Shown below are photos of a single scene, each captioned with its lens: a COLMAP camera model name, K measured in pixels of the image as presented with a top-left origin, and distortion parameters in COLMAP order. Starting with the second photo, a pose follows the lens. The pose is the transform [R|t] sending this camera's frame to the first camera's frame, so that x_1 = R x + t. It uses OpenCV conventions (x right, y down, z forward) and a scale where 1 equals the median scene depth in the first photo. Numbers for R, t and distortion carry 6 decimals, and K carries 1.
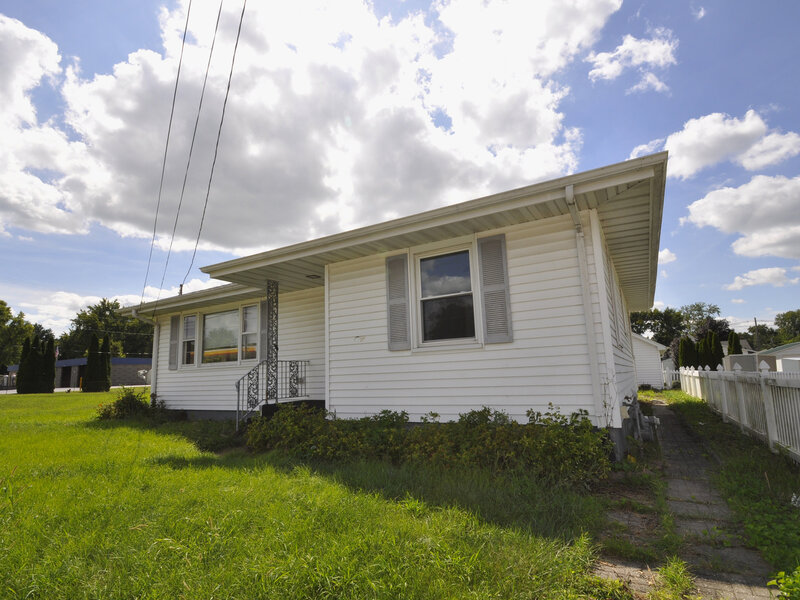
lens RADIAL K [[424.3, 0, 395.6], [0, 424.3, 324.8], [0, 0, 1]] dist [0.024489, -0.031807]
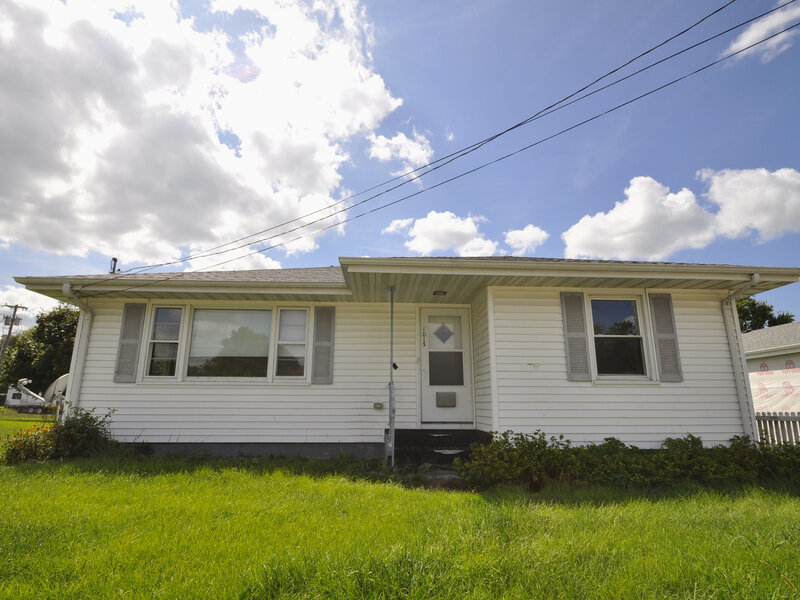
lens RADIAL K [[415.1, 0, 401.7], [0, 415.1, 314.3], [0, 0, 1]] dist [-0.002441, -0.000336]
pose [[0.833261, 0.153366, 0.531182, -0.517178], [-0.099410, 0.986659, -0.128929, 0.040433], [-0.543869, 0.054626, 0.837390, 0.199418]]
